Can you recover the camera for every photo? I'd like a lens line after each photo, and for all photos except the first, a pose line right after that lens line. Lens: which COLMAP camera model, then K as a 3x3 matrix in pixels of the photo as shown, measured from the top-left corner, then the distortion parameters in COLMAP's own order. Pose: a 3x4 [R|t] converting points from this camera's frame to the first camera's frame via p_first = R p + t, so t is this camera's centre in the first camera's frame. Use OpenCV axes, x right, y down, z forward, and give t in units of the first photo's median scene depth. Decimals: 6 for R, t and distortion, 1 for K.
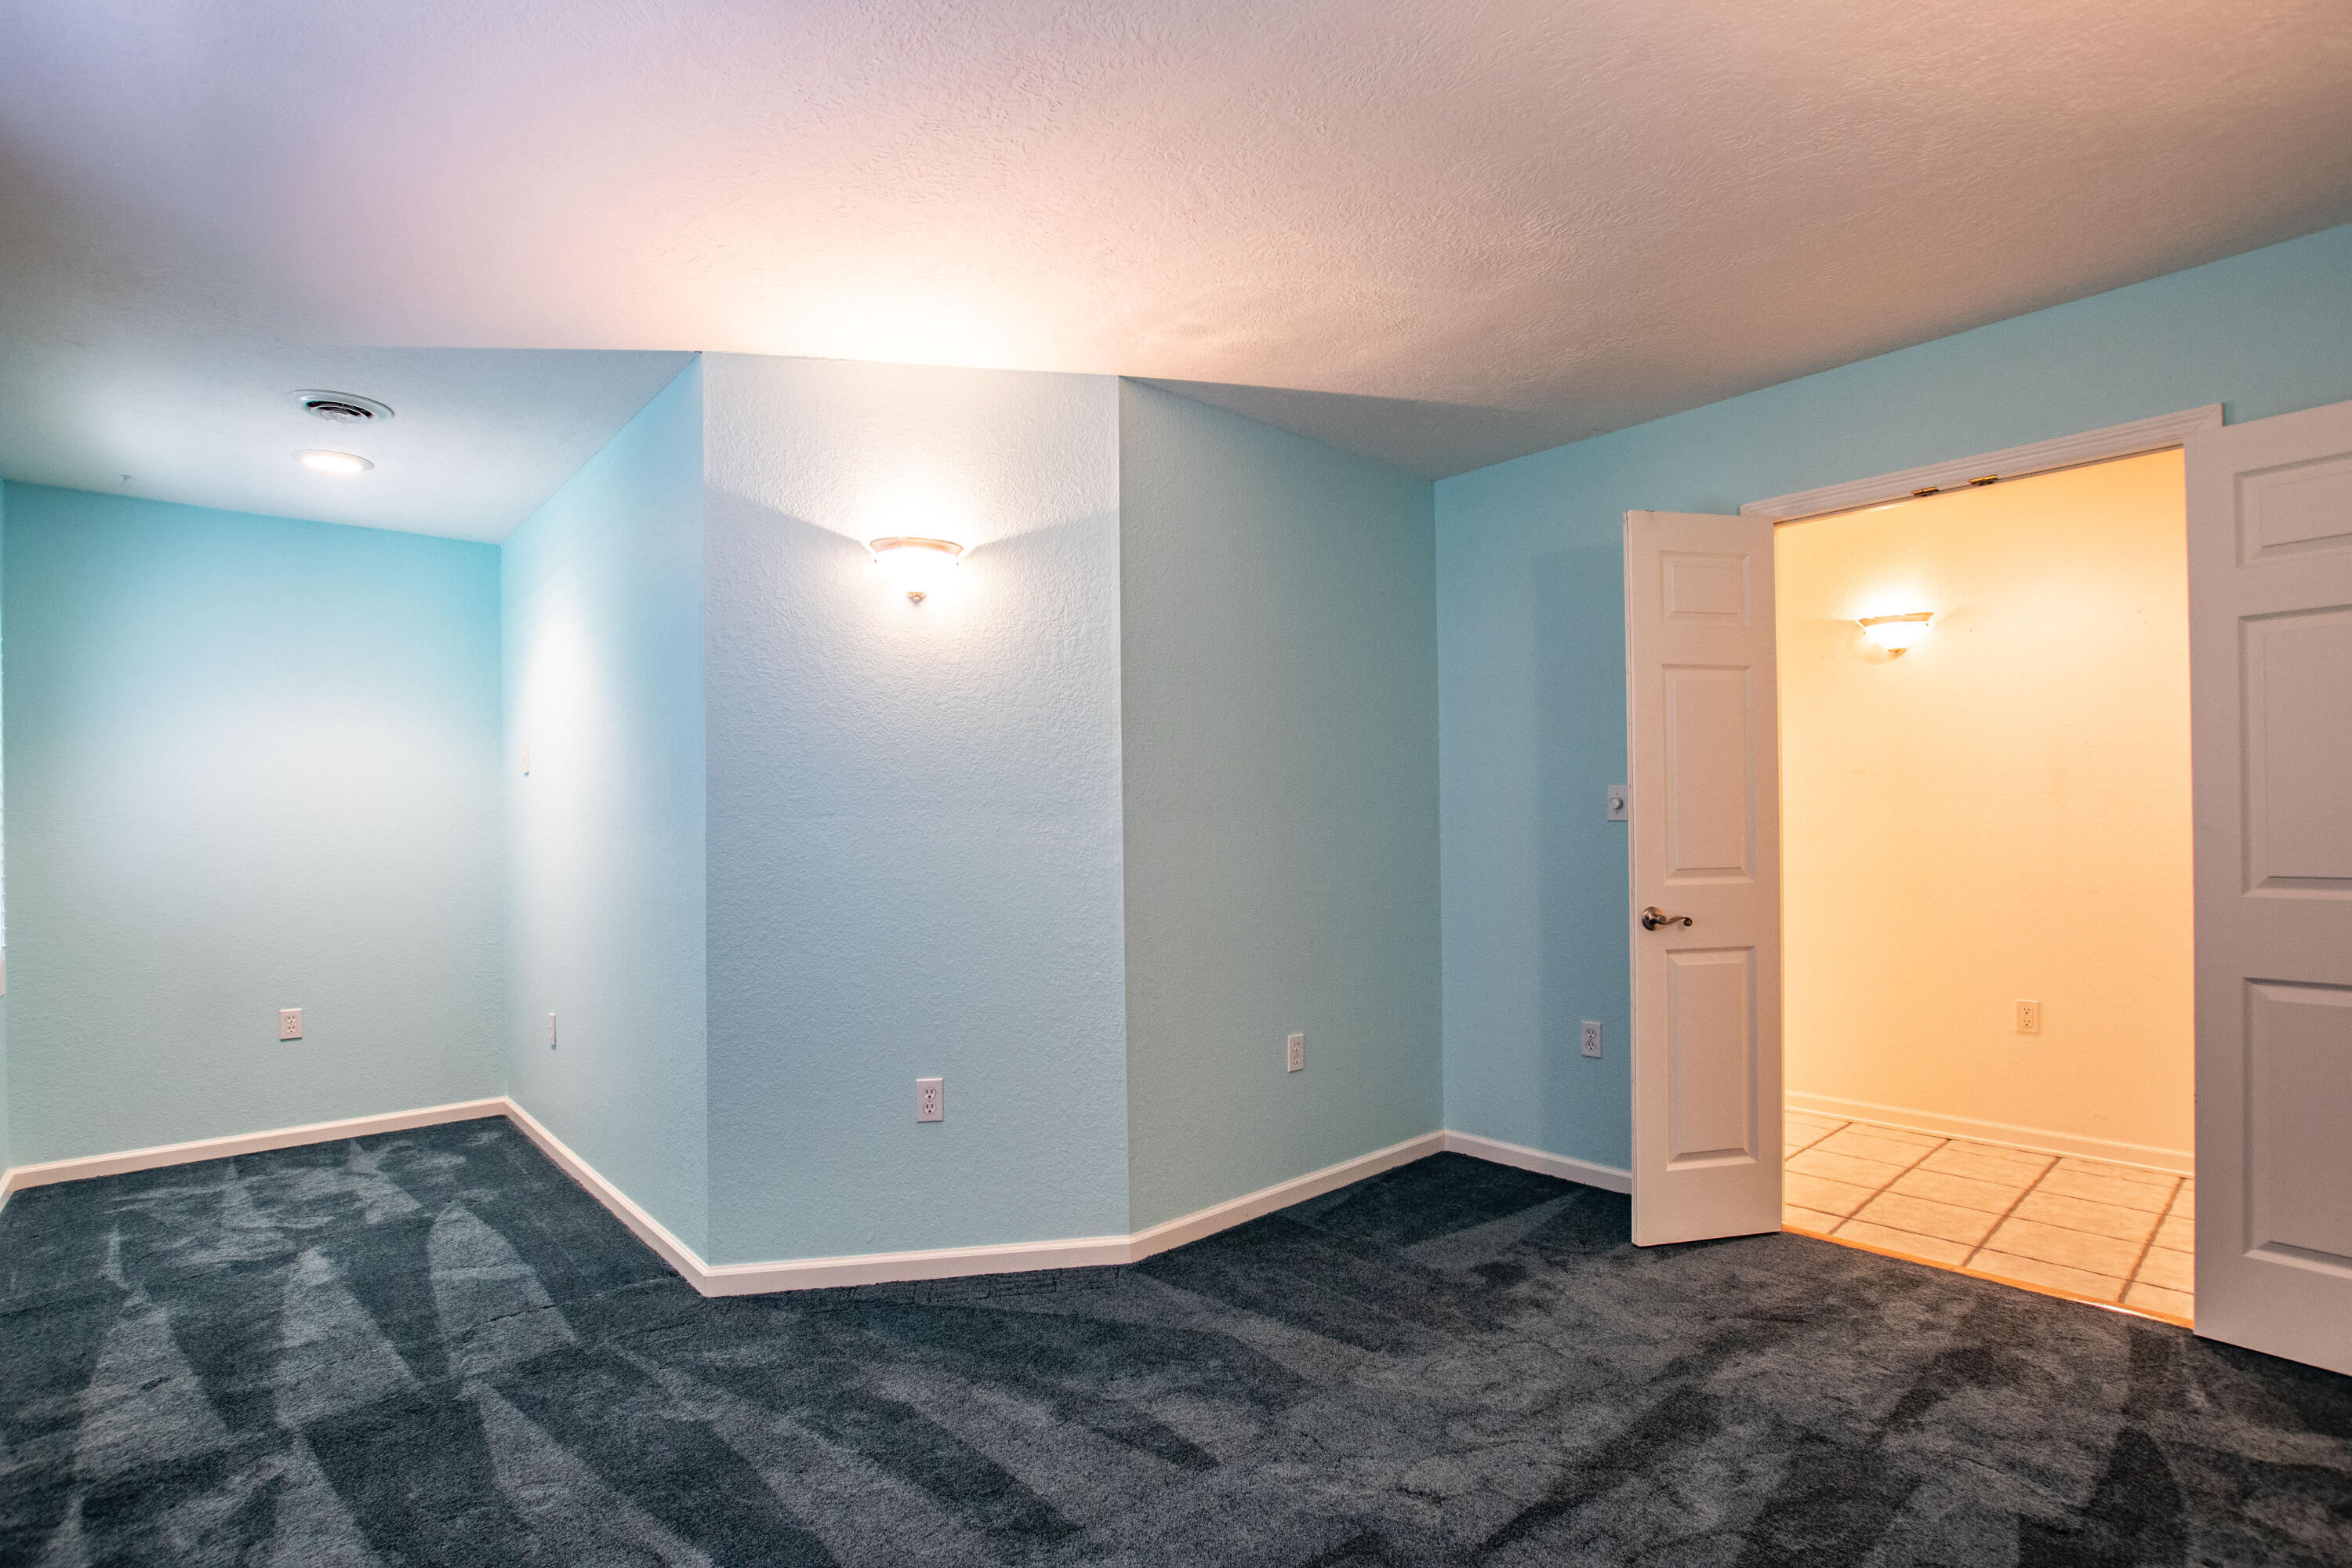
lens RADIAL K [[1093.0, 0, 1167.1], [0, 1093.0, 820.7], [0, 0, 1]] dist [-0.028528, -0.000023]
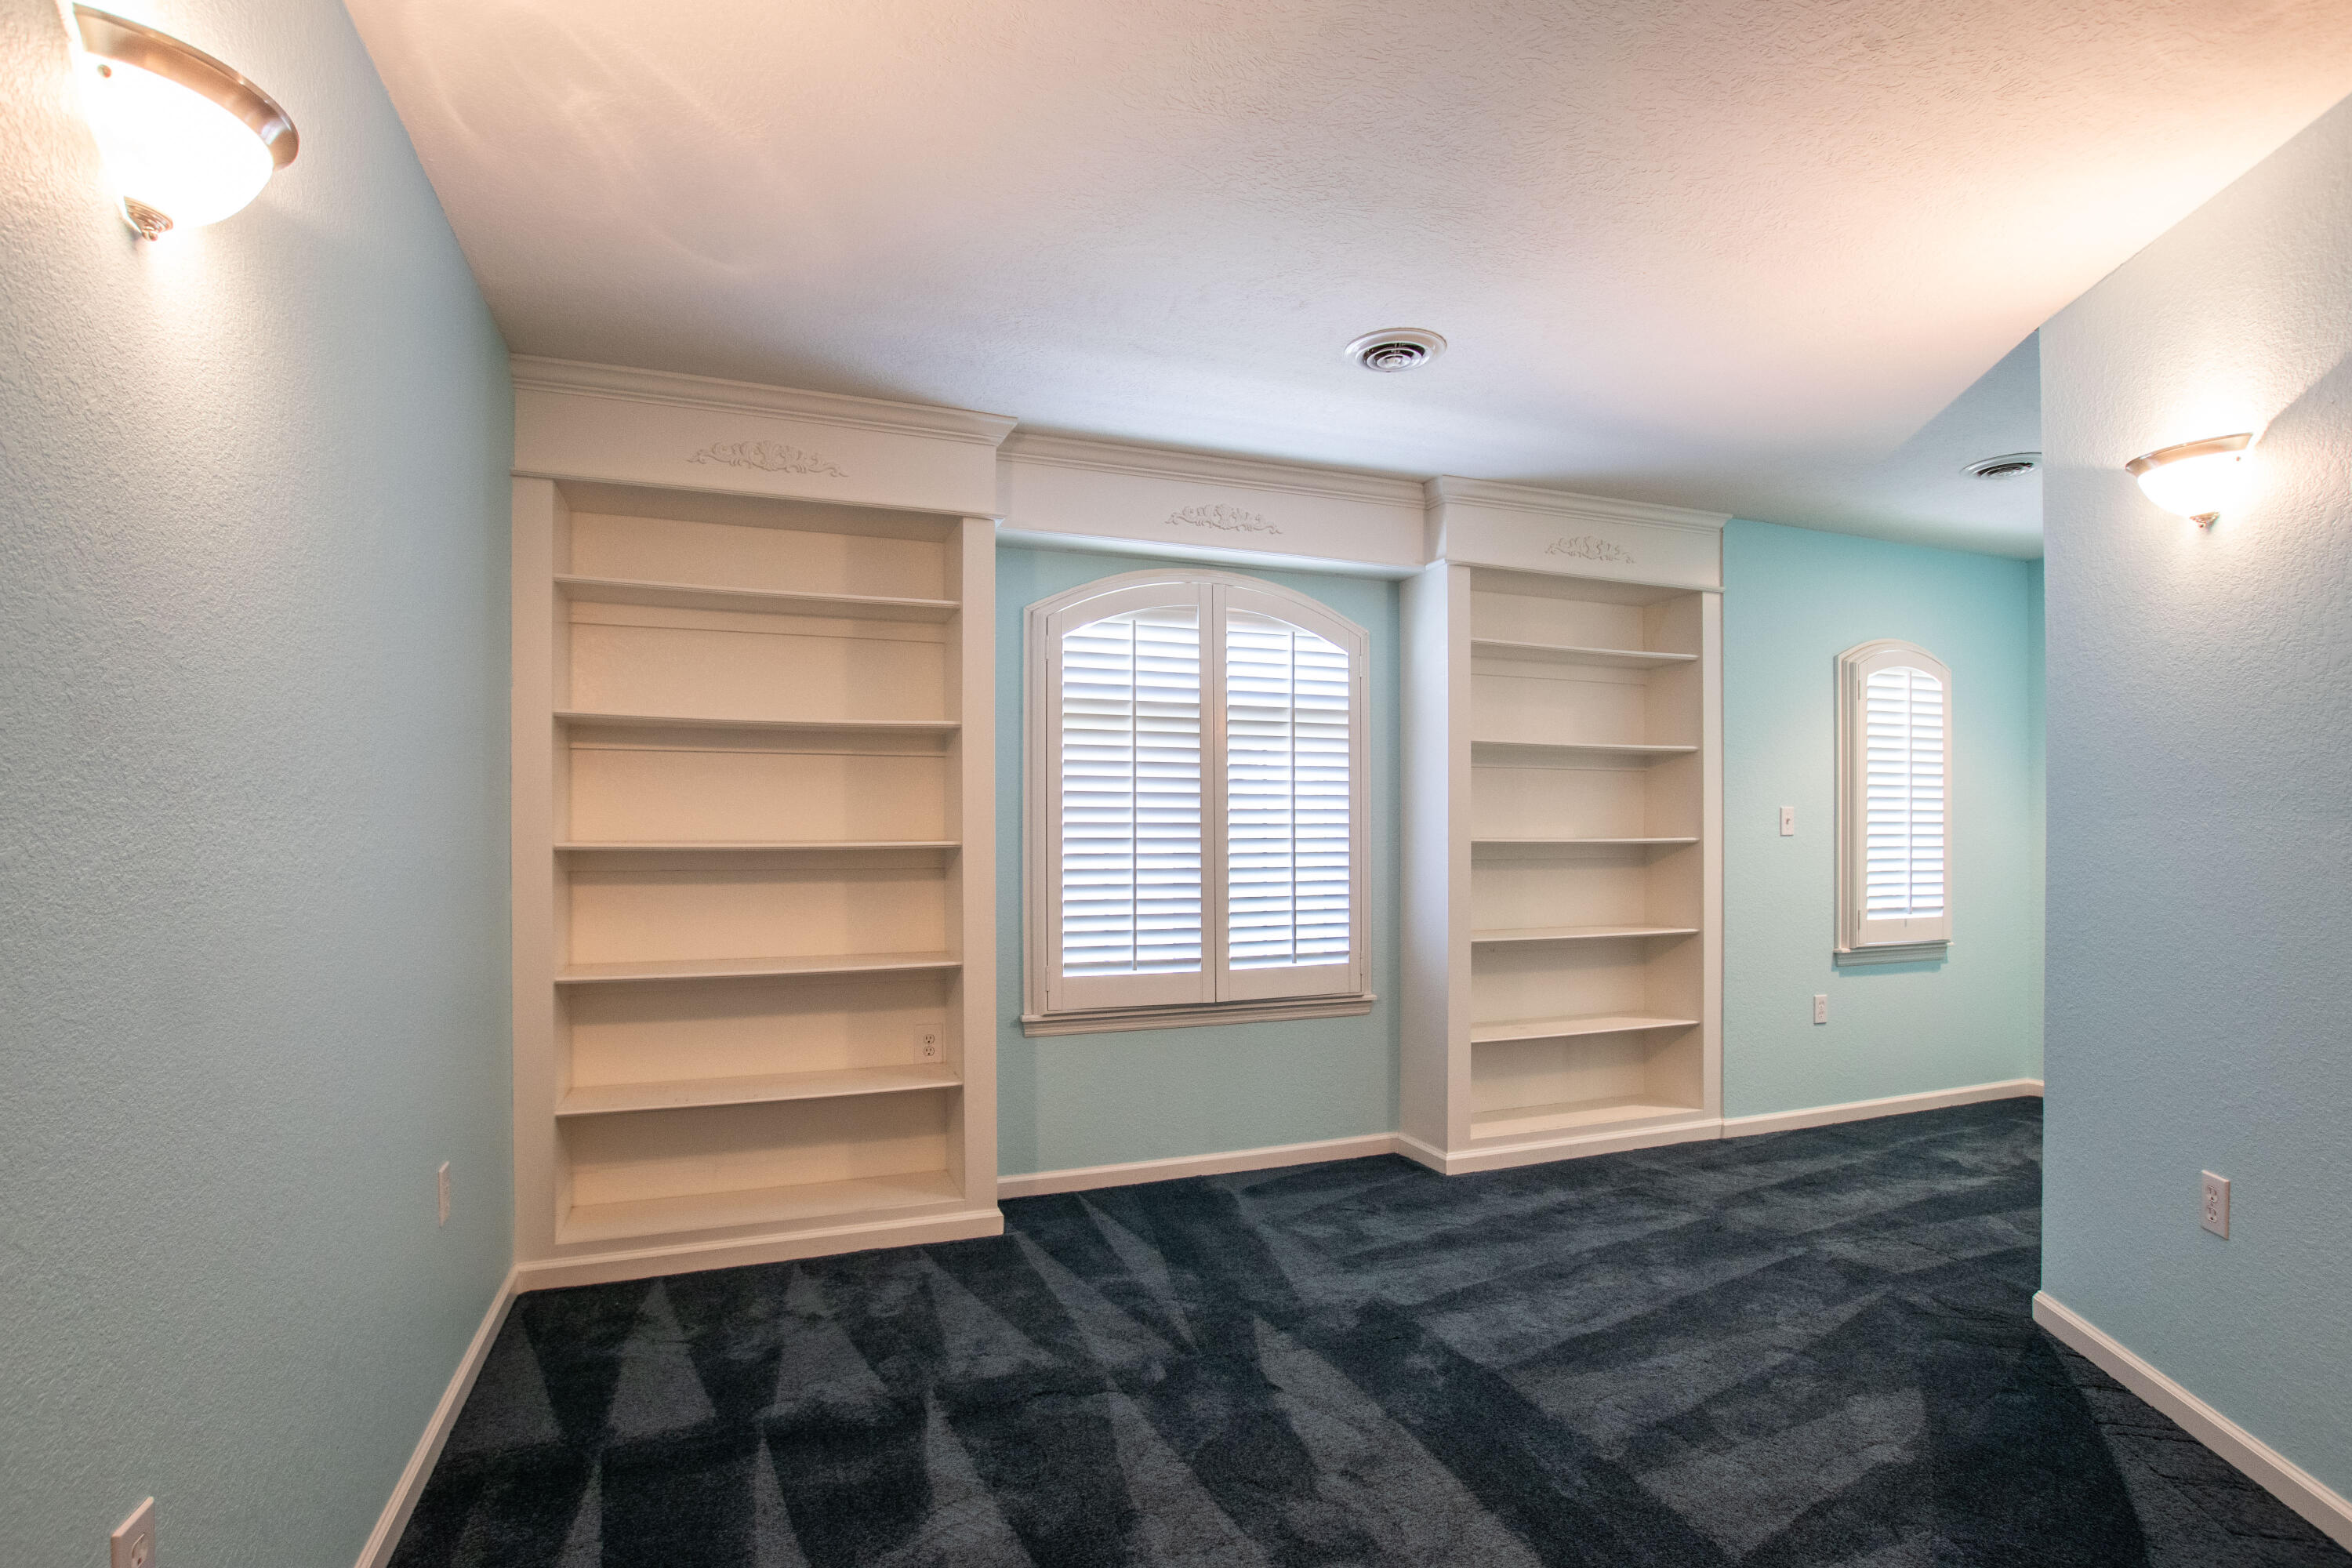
lens RADIAL K [[1093.0, 0, 1167.1], [0, 1093.0, 820.7], [0, 0, 1]] dist [-0.028528, -0.000023]
pose [[-0.346993, 0.007130, -0.937841, 0.755566], [0.006768, 0.999964, 0.005098, -0.010787], [0.937843, -0.004578, -0.347029, 0.639914]]
